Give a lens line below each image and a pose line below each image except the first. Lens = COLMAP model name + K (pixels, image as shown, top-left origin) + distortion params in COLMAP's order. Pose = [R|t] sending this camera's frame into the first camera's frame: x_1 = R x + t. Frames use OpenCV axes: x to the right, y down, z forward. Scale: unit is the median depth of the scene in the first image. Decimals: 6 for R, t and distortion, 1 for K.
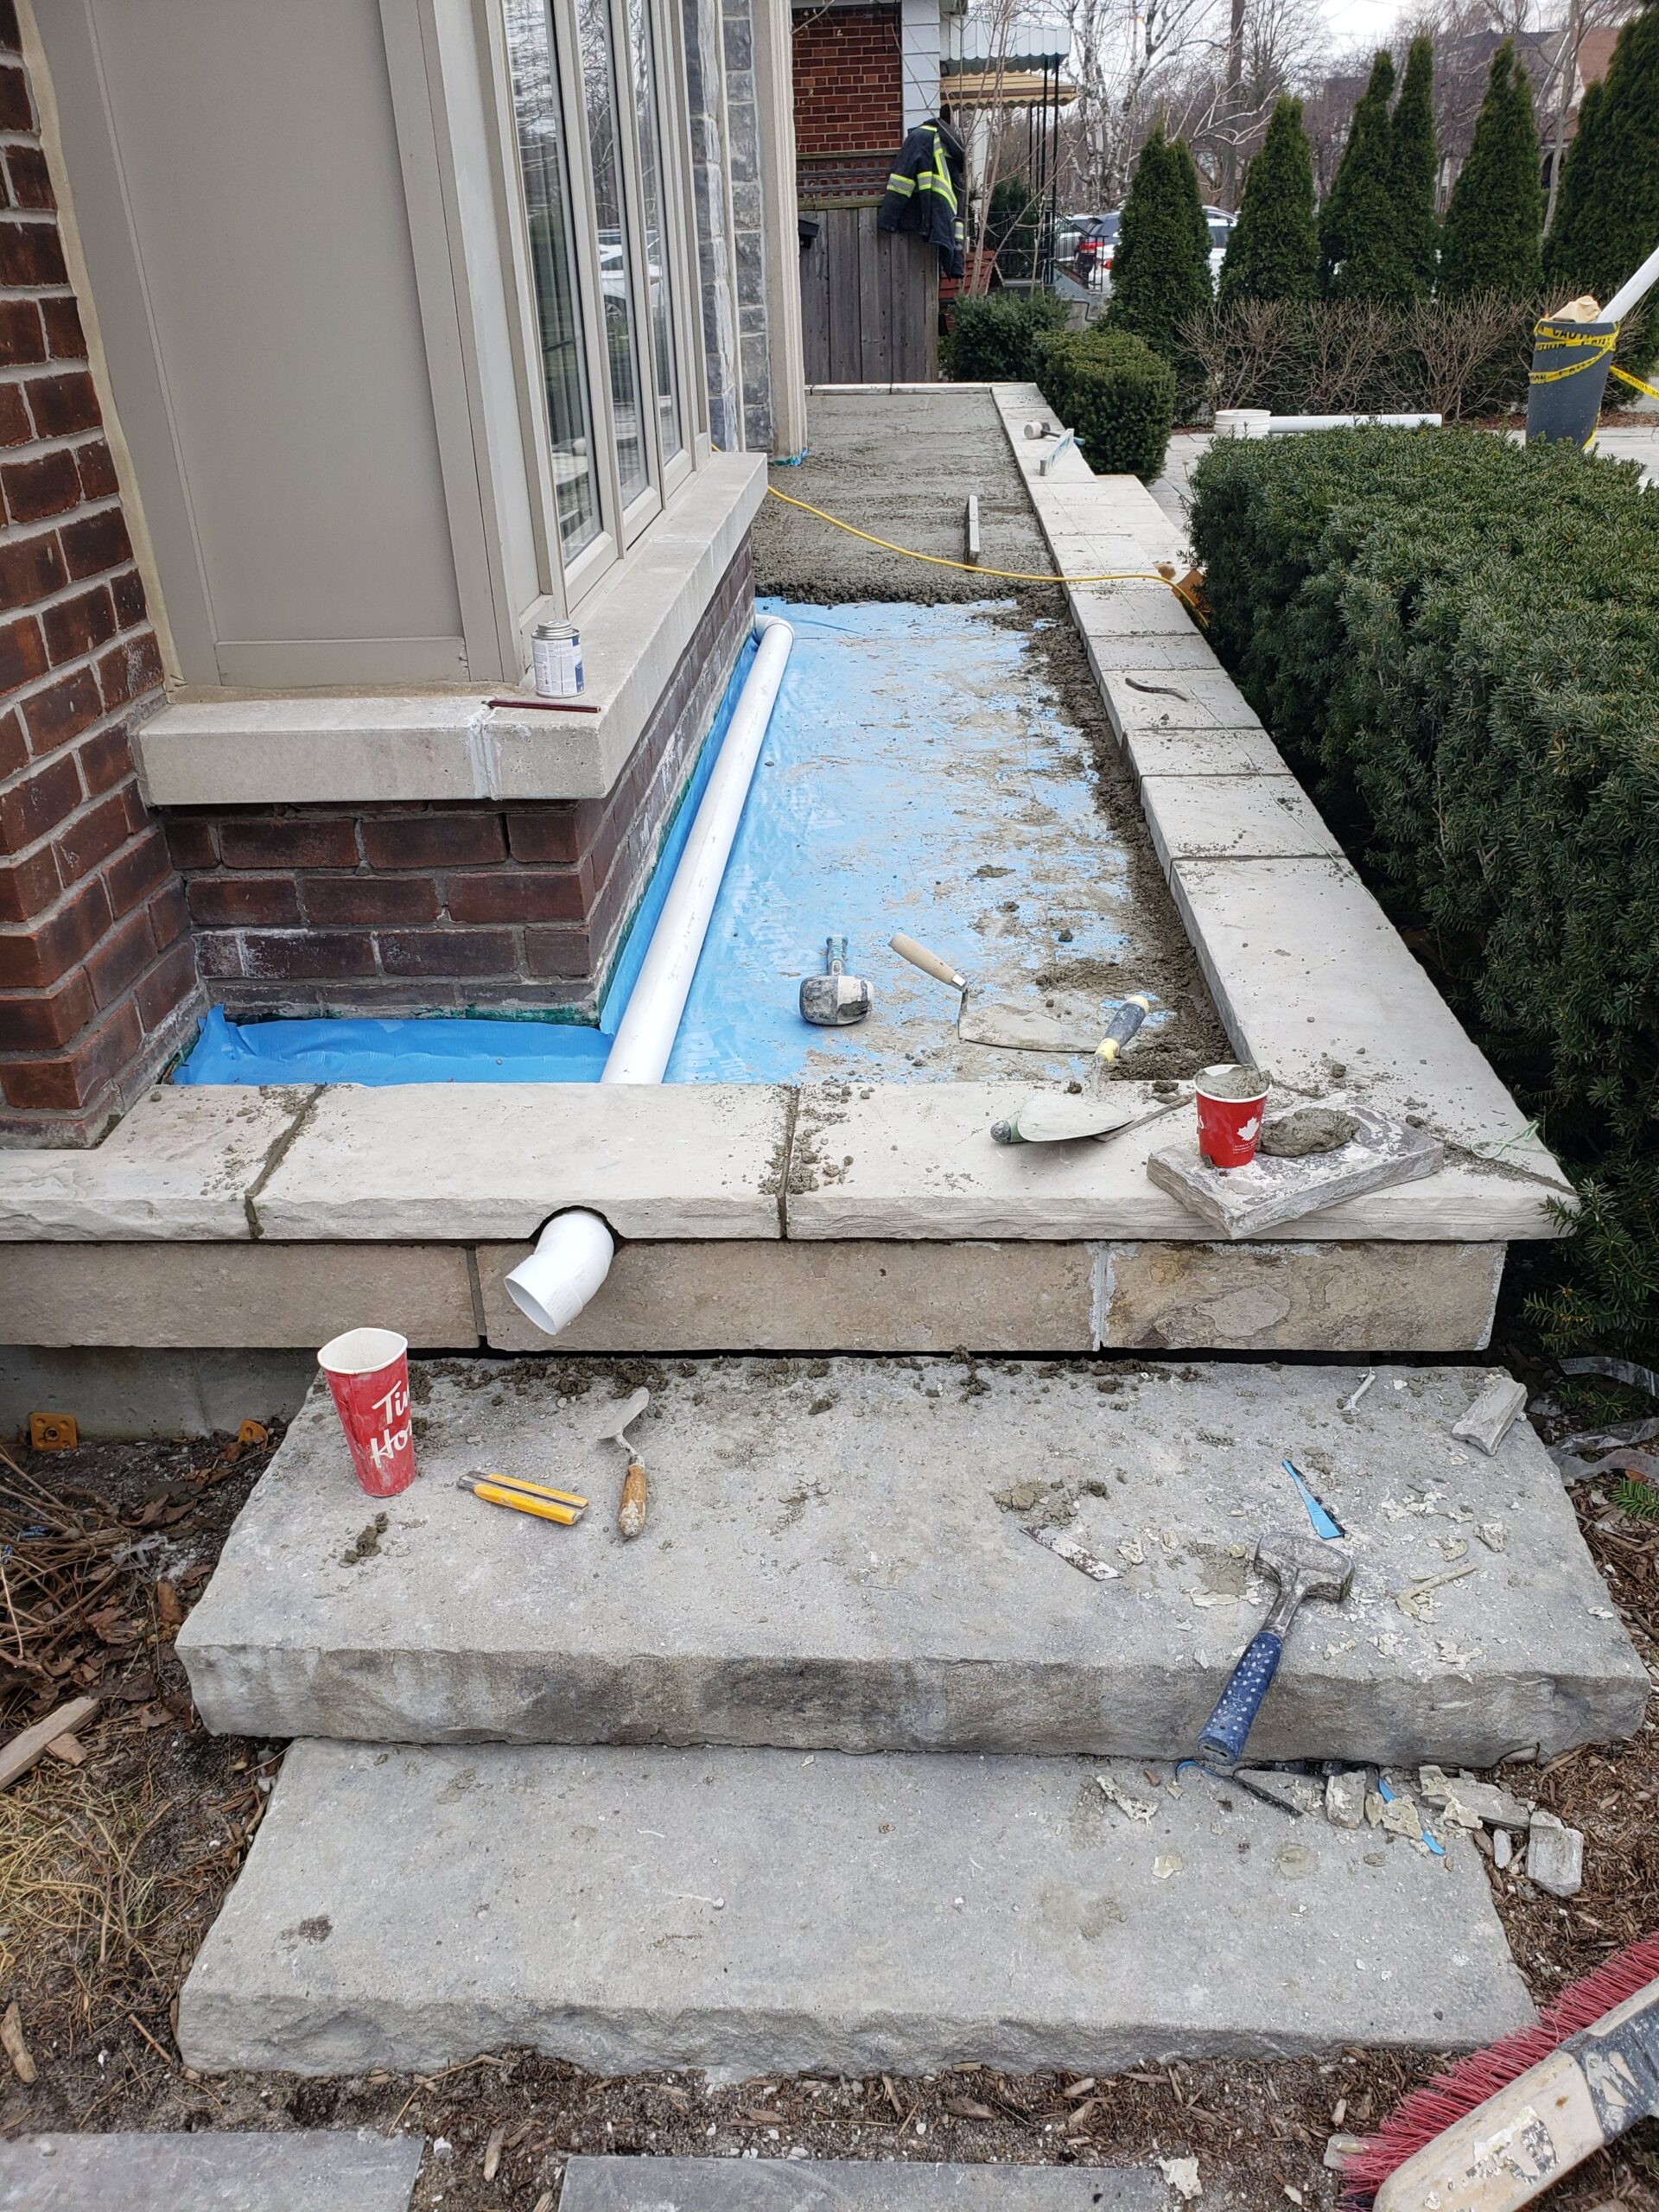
lens RADIAL K [[1733.8, 0, 845.6], [0, 1733.8, 1093.5], [0, 0, 1]] dist [0.009396, 0.017475]
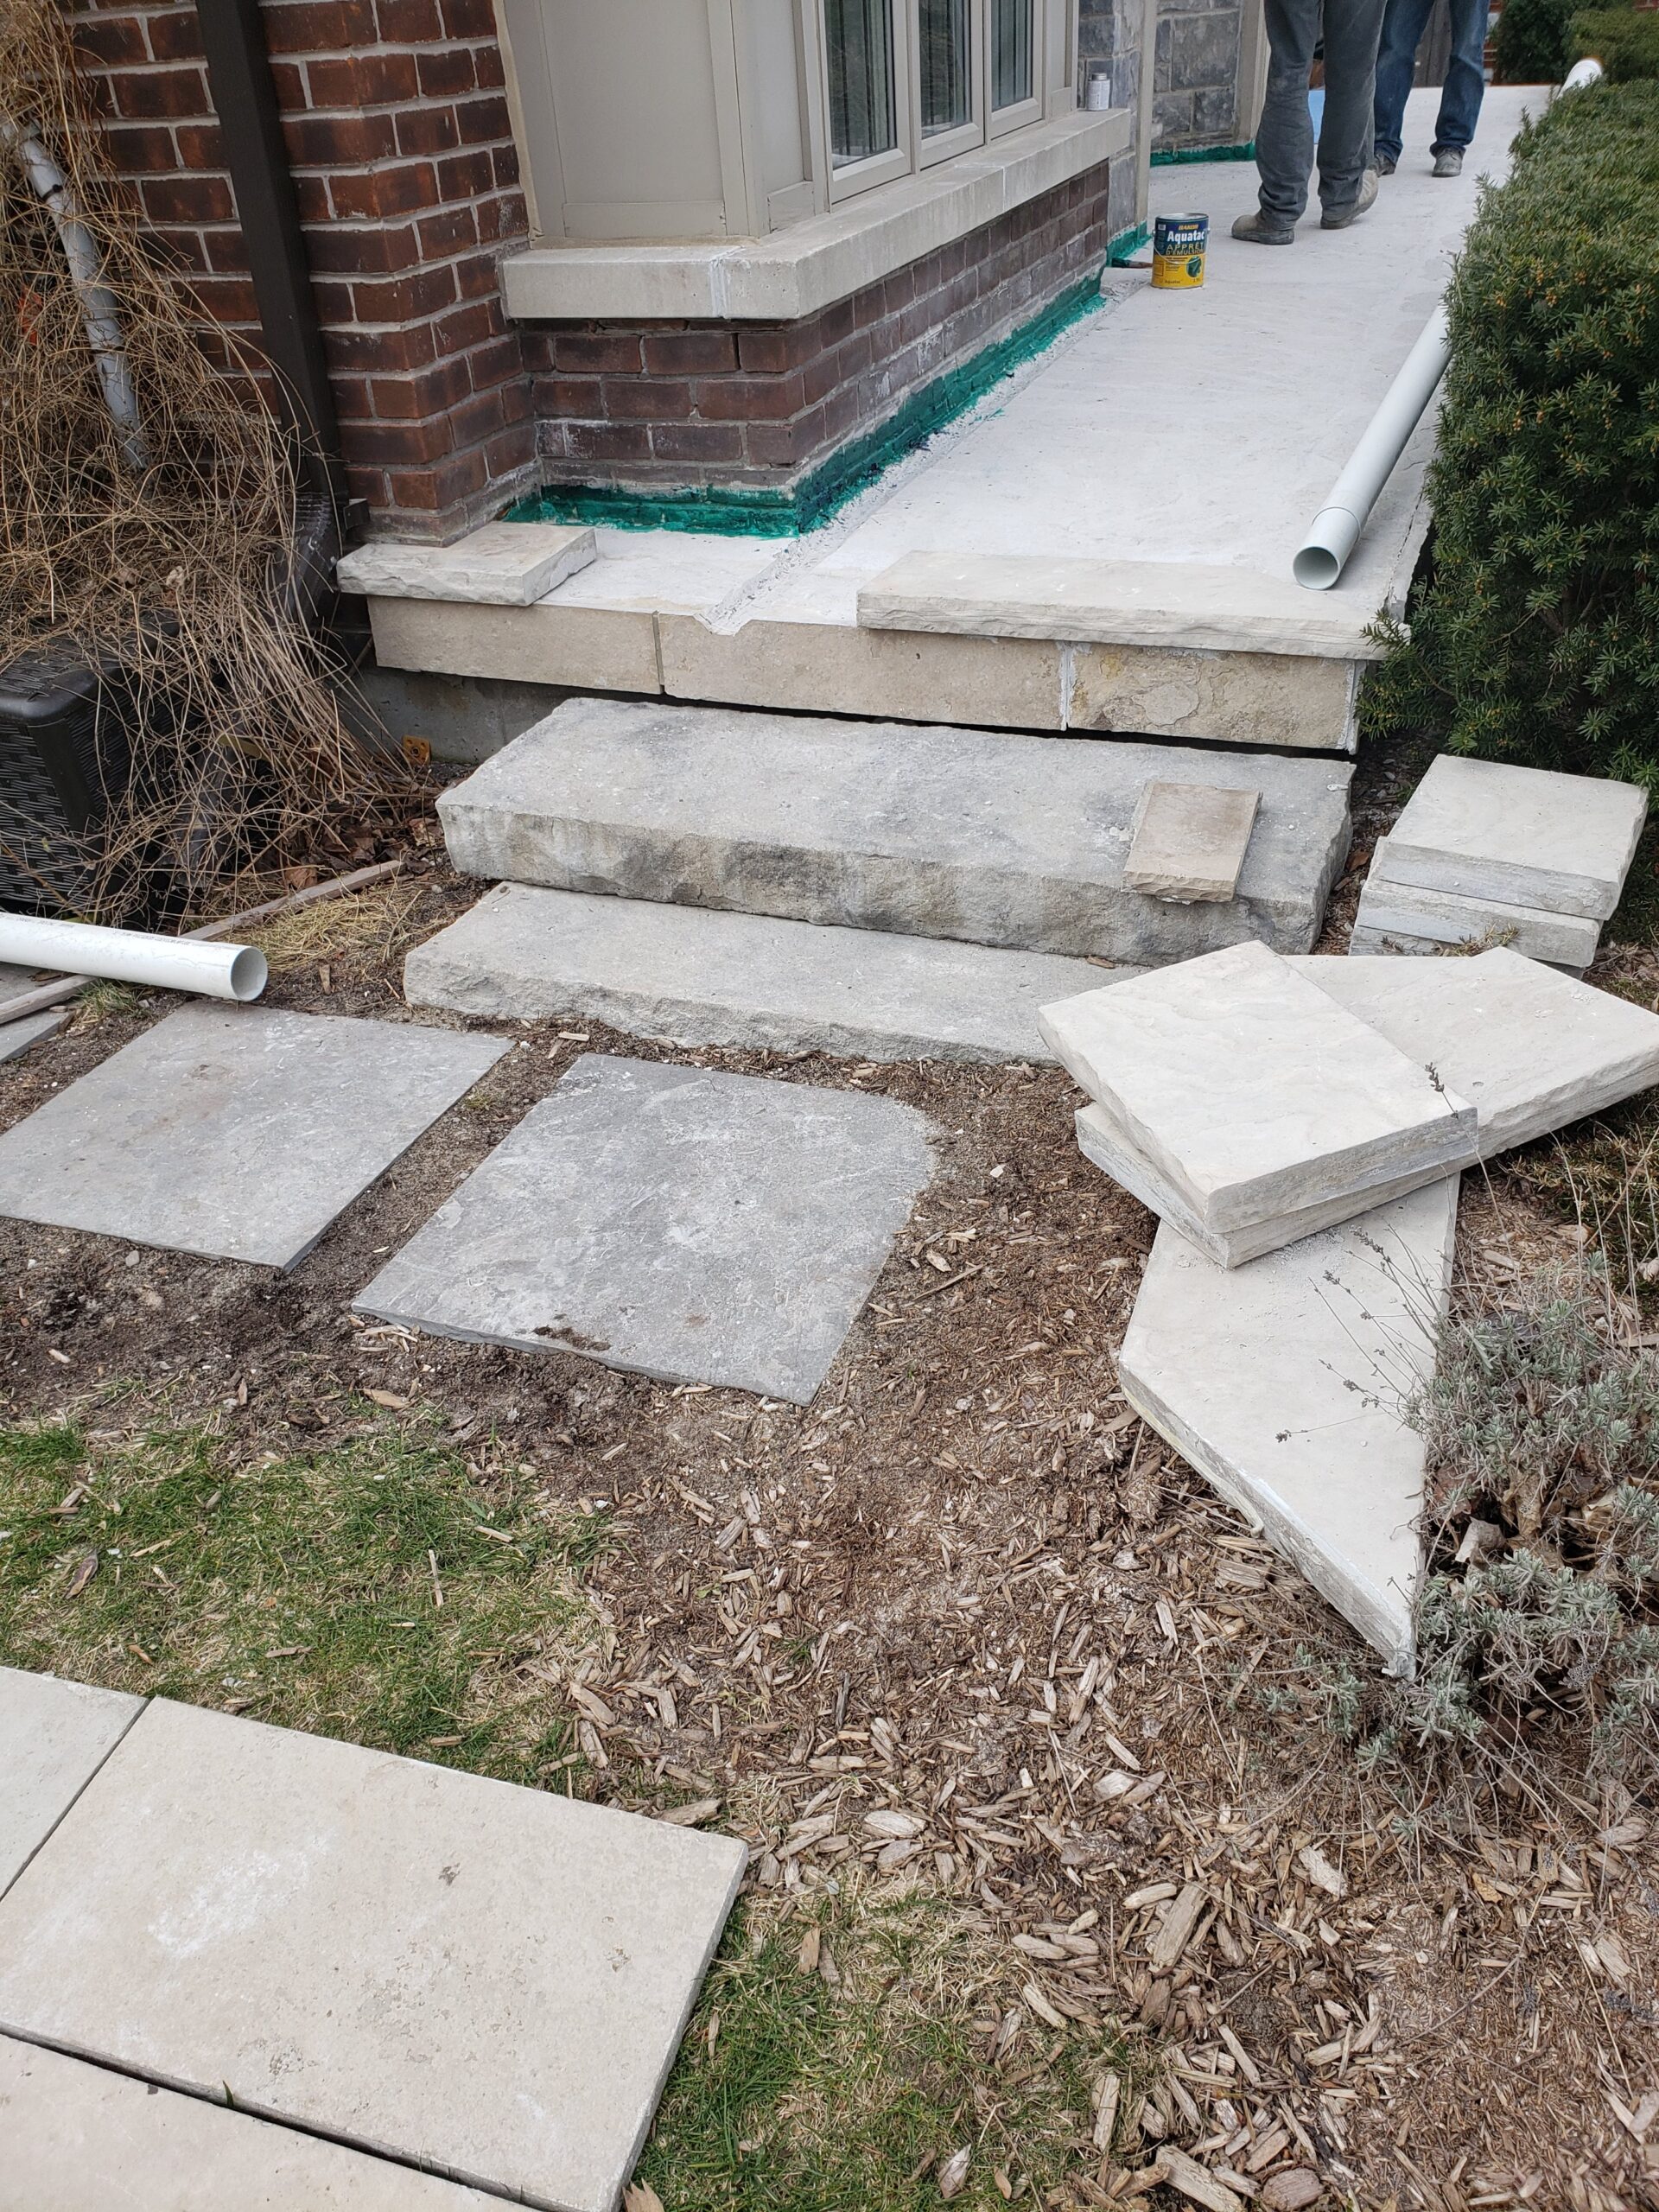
lens RADIAL K [[1733.8, 0, 822.7], [0, 1733.8, 1093.2], [0, 0, 1]] dist [0.009396, 0.017475]
pose [[0.947646, 0.153266, -0.280135, 0.398255], [-0.116670, 0.982816, 0.143038, 0.259856], [0.297245, -0.102866, 0.949244, -0.417116]]
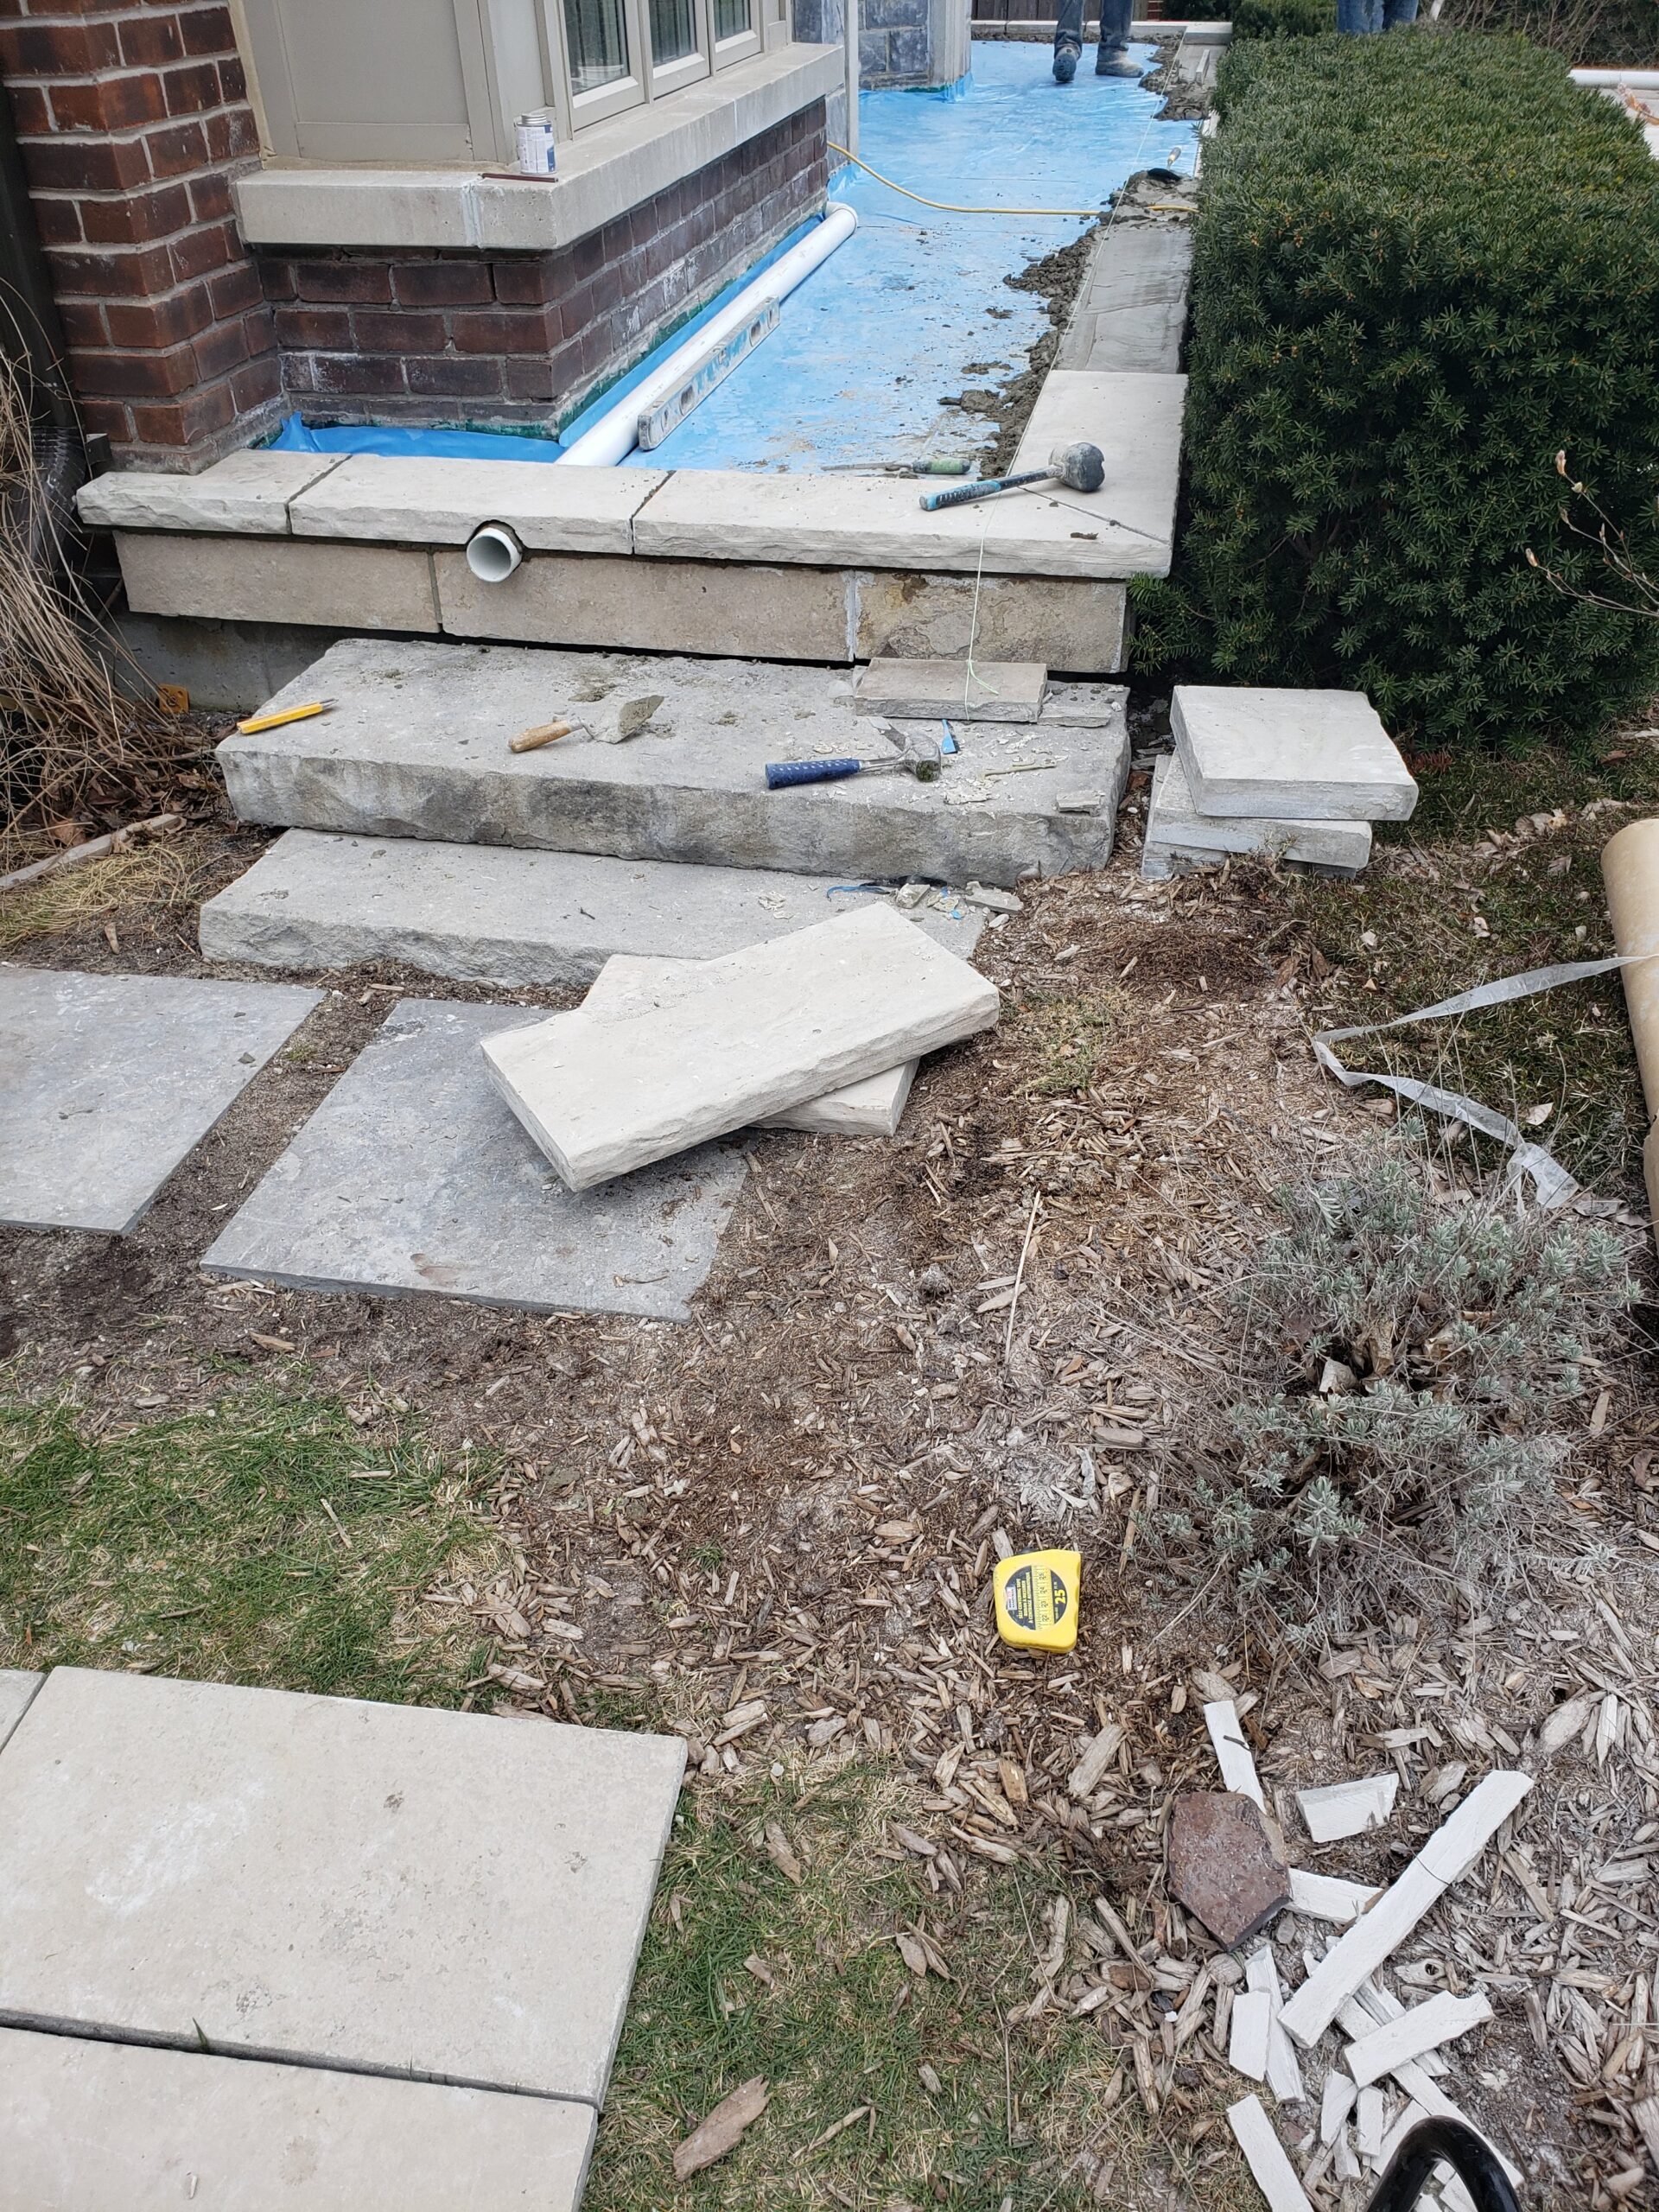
lens RADIAL K [[1733.8, 0, 830.2], [0, 1733.8, 1094.9], [0, 0, 1]] dist [0.009396, 0.017475]
pose [[0.987556, 0.100903, -0.120634, 0.336948], [-0.081598, 0.984467, 0.155455, 0.280685], [0.134446, -0.143677, 0.980450, -0.457795]]
